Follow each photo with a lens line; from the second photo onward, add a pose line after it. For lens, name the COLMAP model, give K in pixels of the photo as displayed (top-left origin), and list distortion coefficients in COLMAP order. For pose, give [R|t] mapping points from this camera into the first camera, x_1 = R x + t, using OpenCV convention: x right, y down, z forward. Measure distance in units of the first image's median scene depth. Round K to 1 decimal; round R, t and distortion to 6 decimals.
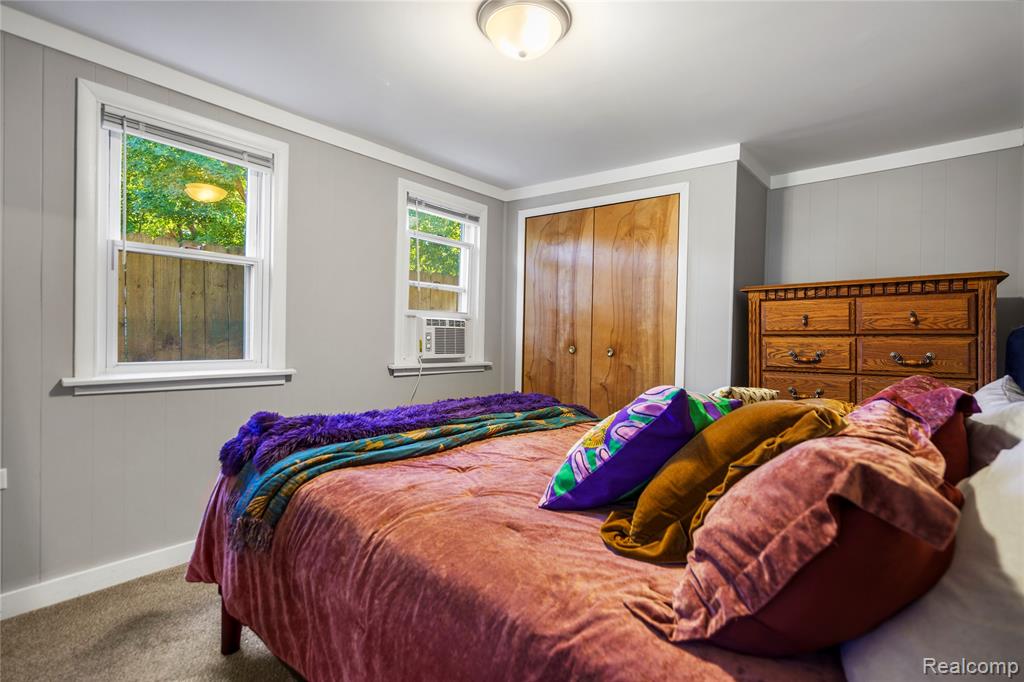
lens RADIAL K [[476.7, 0, 512.5], [0, 476.7, 335.8], [0, 0, 1]] dist [-0.000863, 0.000205]
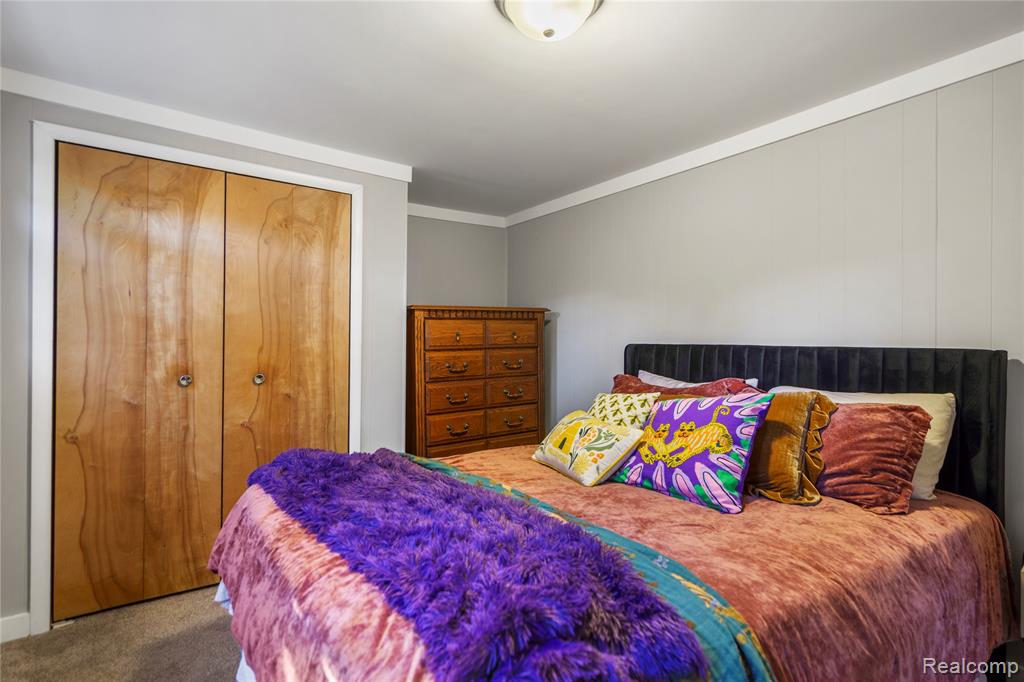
lens RADIAL K [[497.5, 0, 511.8], [0, 497.5, 343.8], [0, 0, 1]] dist [-0.000413, -0.000089]
pose [[0.260291, -0.020181, 0.965319, -0.455706], [0.013873, 0.999757, 0.017160, -0.028797], [-0.965431, 0.008925, 0.260508, 0.443984]]
